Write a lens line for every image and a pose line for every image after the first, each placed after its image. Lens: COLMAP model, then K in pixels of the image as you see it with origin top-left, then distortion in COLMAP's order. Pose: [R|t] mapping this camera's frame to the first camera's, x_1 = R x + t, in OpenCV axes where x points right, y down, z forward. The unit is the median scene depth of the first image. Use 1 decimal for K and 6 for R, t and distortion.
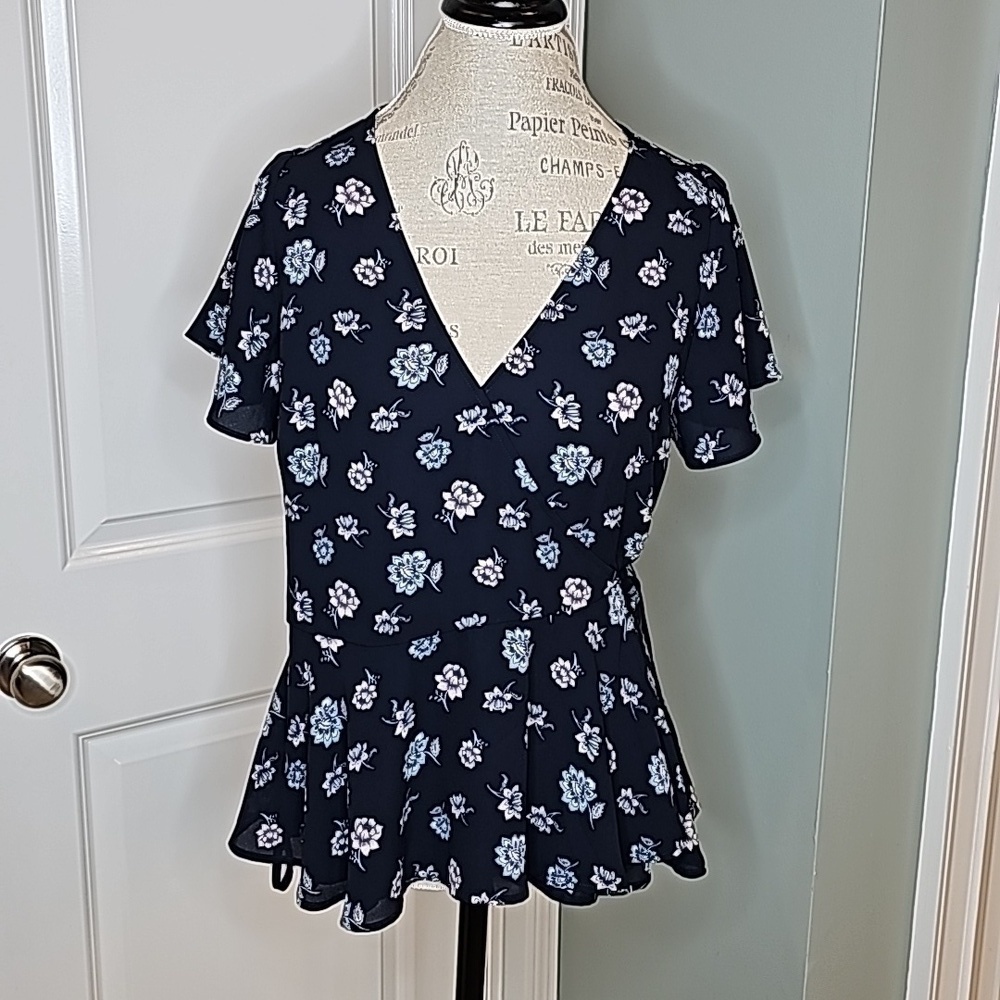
lens RADIAL K [[1436.5, 0, 479.2], [0, 1436.5, 472.8], [0, 0, 1]] dist [0.221939, -0.833667]
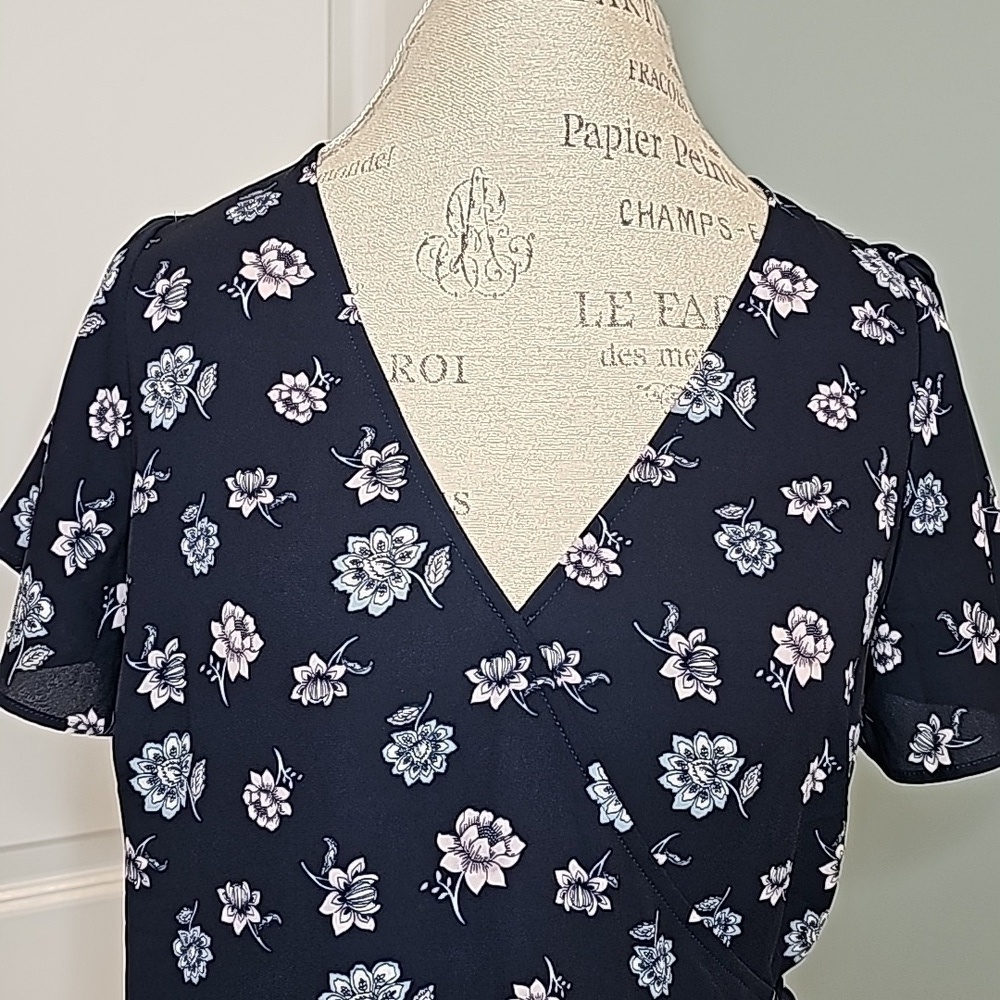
lens RADIAL K [[1436.5, 0, 479.2], [0, 1436.5, 472.8], [0, 0, 1]] dist [0.221939, -0.833667]
pose [[0.999748, 0.002997, 0.022229, -0.021996], [0.001627, 0.978737, -0.205115, -0.004959], [-0.022371, 0.205100, 0.978485, 0.489145]]
